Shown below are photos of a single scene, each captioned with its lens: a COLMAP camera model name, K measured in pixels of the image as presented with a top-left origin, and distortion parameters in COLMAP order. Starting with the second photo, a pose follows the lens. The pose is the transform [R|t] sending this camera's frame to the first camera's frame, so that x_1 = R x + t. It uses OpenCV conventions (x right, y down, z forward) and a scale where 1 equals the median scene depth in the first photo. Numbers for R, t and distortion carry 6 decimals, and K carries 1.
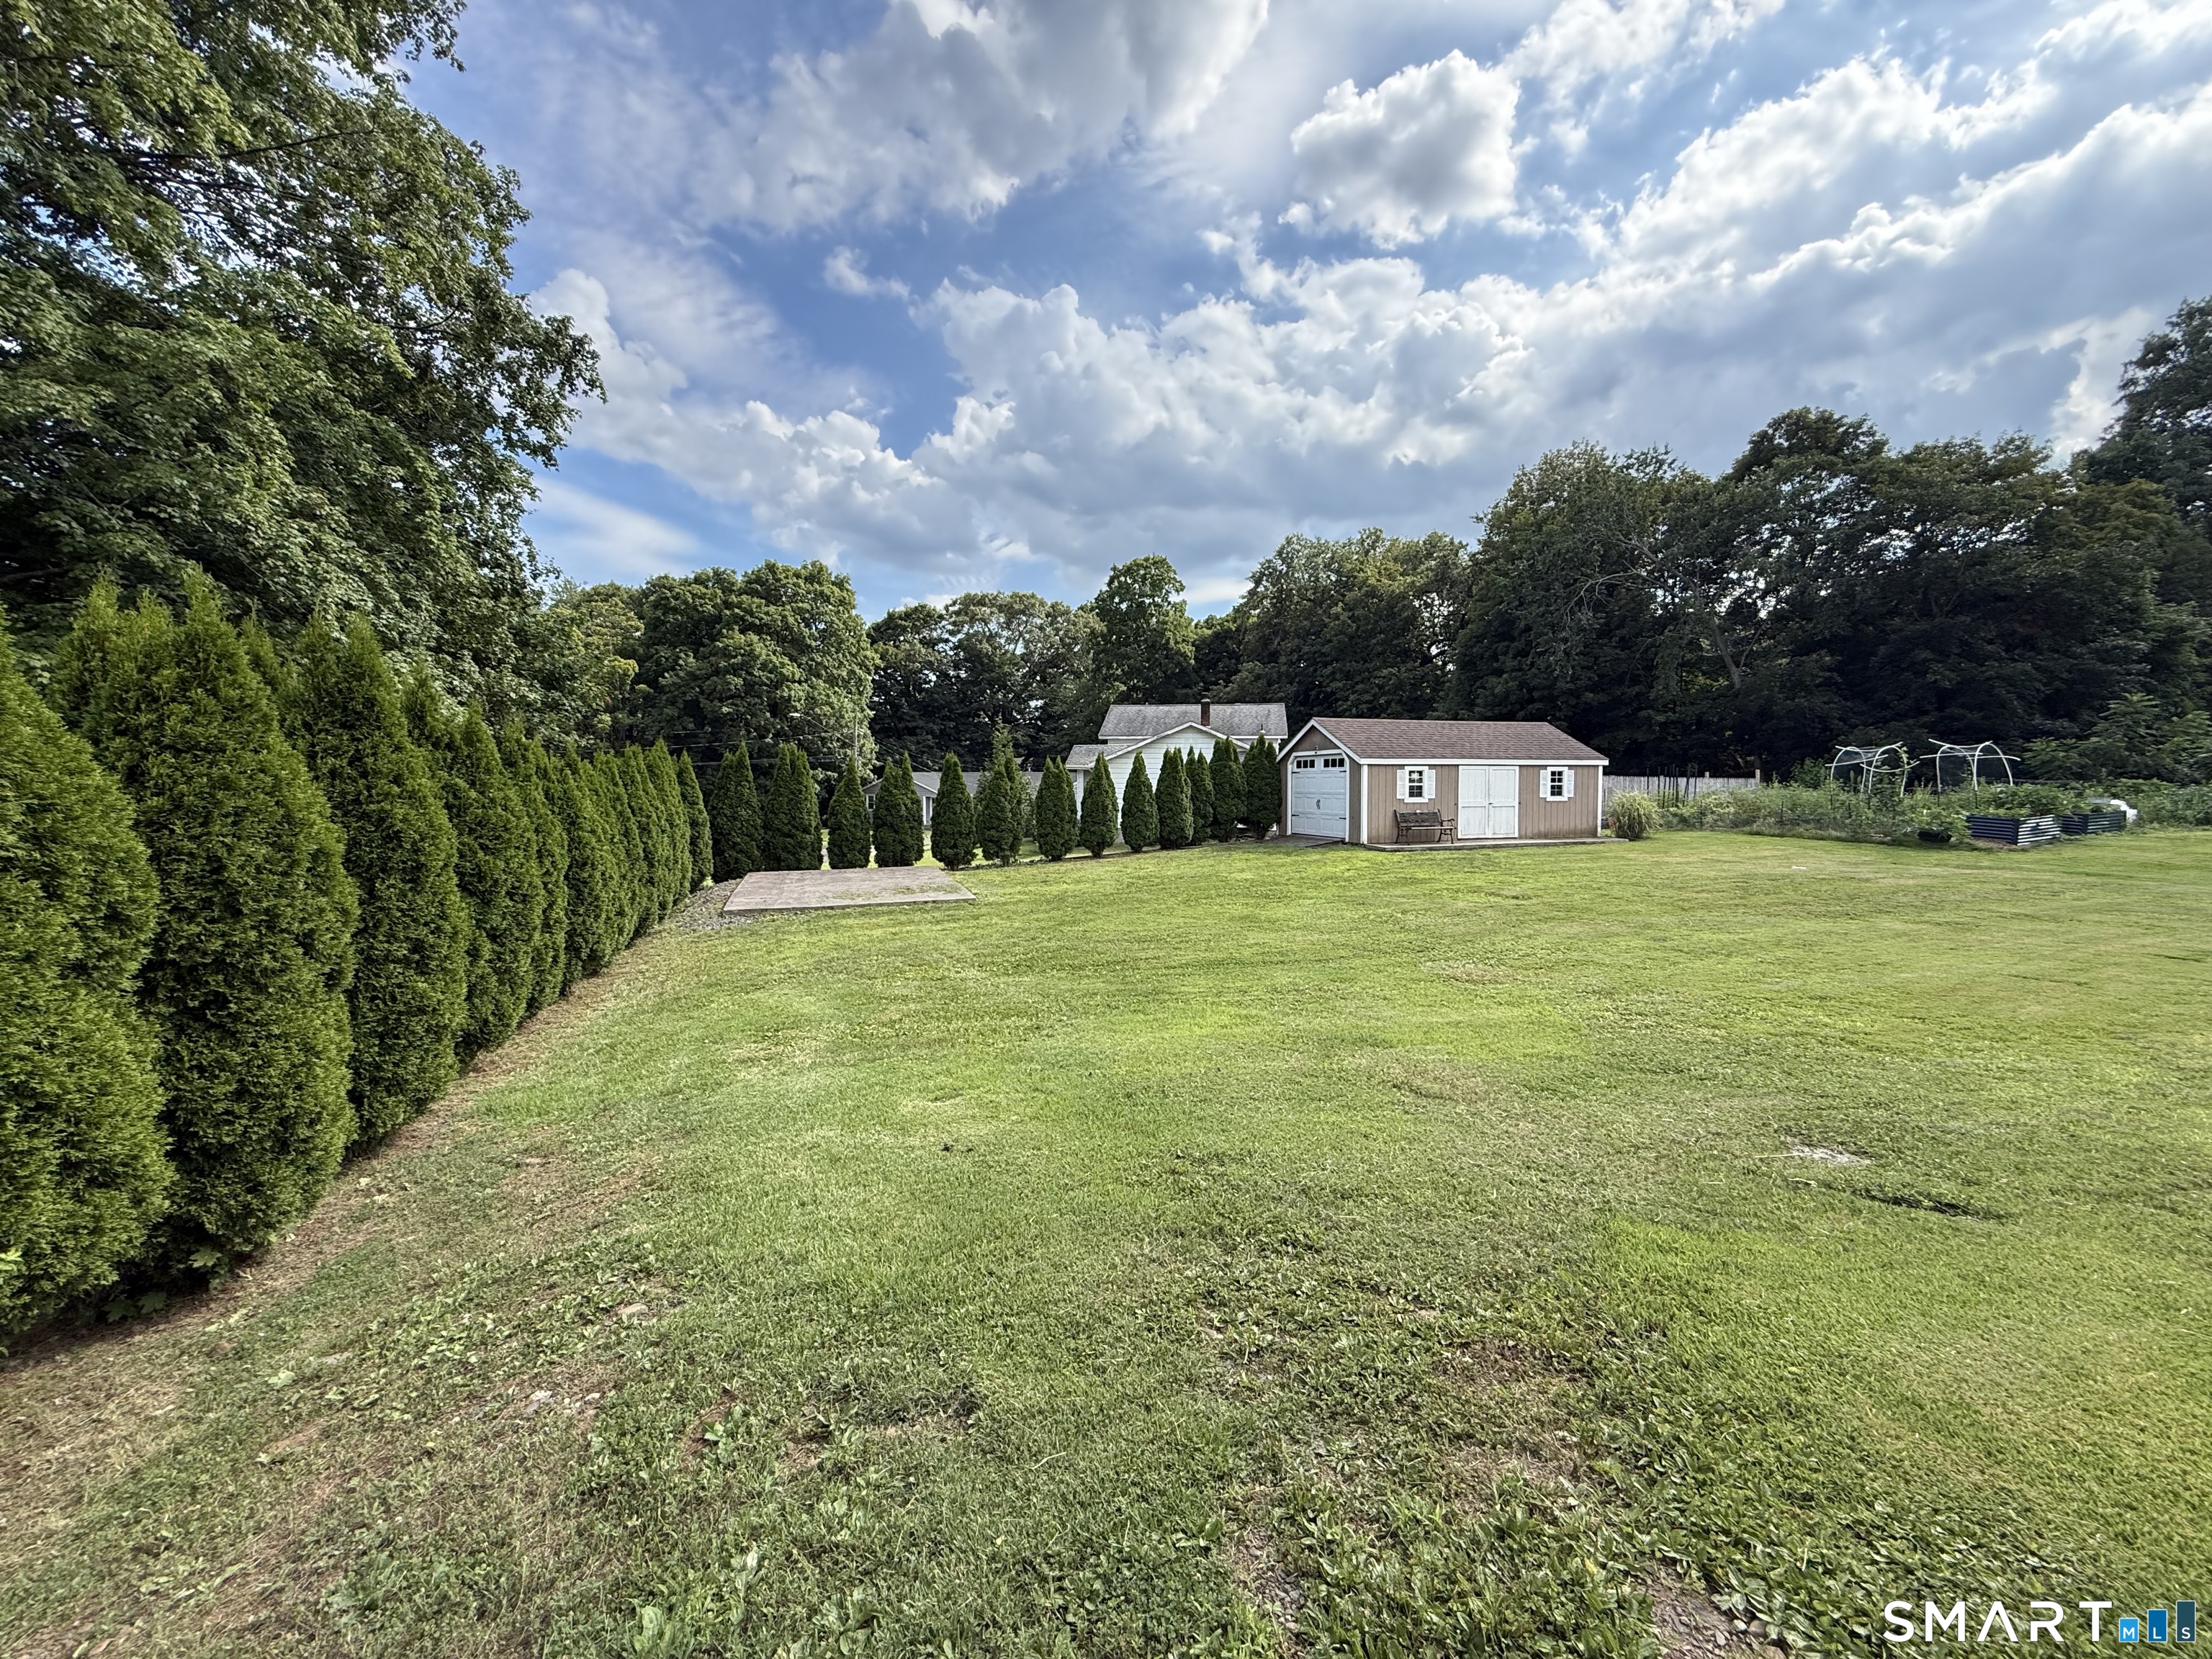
lens RADIAL K [[879.7, 0, 1100.4], [0, 879.7, 826.9], [0, 0, 1]] dist [0.000463, -0.000084]
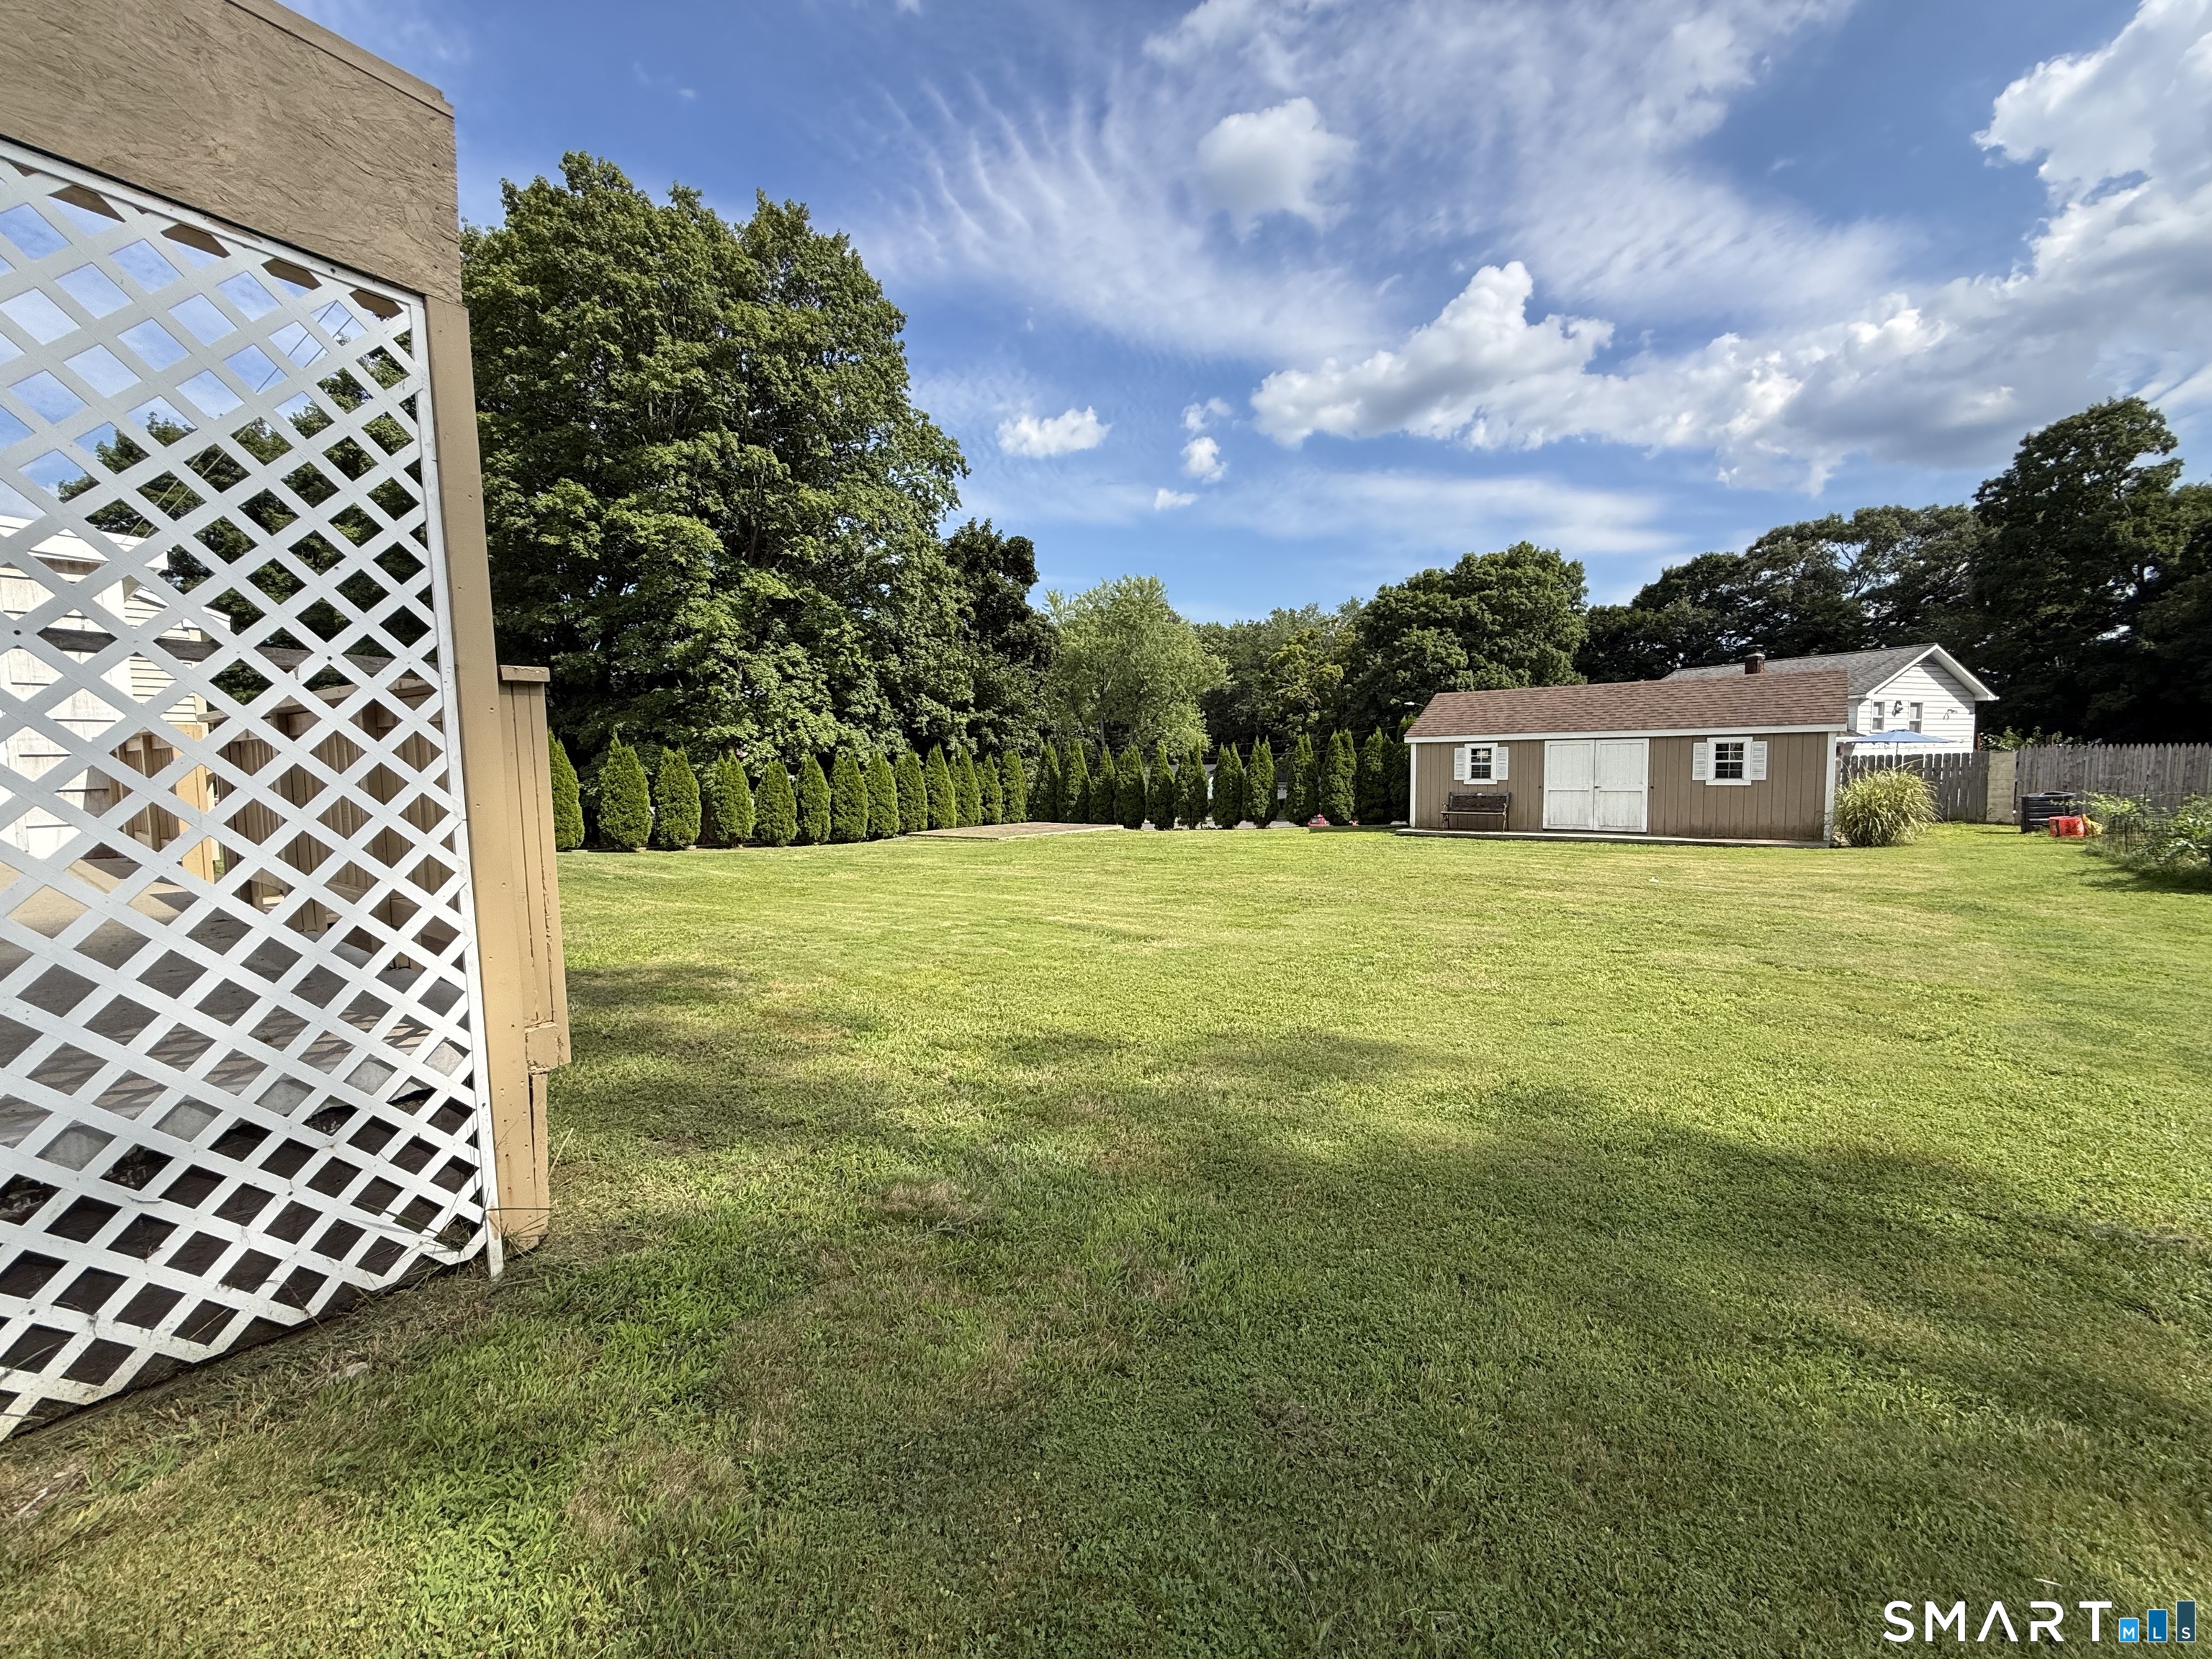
lens RADIAL K [[880.3, 0, 1100.2], [0, 880.3, 829.1], [0, 0, 1]] dist [-0.000696, 0.000369]
pose [[0.543361, 0.052372, -0.837864, 0.798959], [-0.034406, 0.998603, 0.040107, -0.004858], [0.838794, 0.007035, 0.544404, 0.177570]]
